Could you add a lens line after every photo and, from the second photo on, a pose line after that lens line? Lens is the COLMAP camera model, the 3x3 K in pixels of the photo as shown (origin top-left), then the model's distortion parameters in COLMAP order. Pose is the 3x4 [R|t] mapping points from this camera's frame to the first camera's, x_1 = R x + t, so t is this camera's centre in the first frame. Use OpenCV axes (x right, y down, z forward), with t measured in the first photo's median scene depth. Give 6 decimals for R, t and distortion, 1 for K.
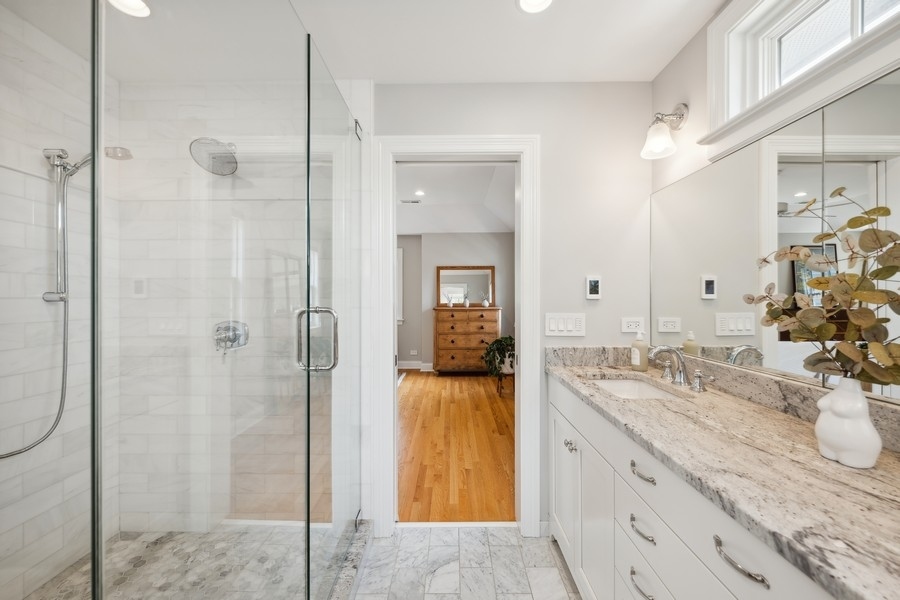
lens RADIAL K [[357.1, 0, 451.1], [0, 357.1, 297.6], [0, 0, 1]] dist [-0.001468, 0.000288]
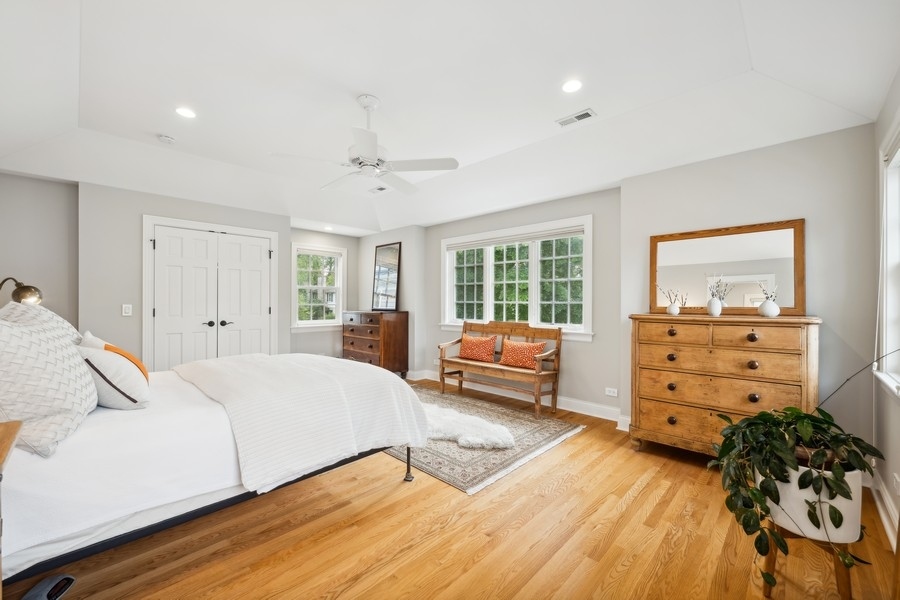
lens RADIAL K [[357.1, 0, 447.0], [0, 357.1, 298.3], [0, 0, 1]] dist [-0.001468, 0.000288]
pose [[0.710680, -0.007626, -0.703474, 0.127507], [0.008859, 0.999959, -0.001890, 0.002329], [0.703459, -0.004889, 0.710719, 0.444590]]
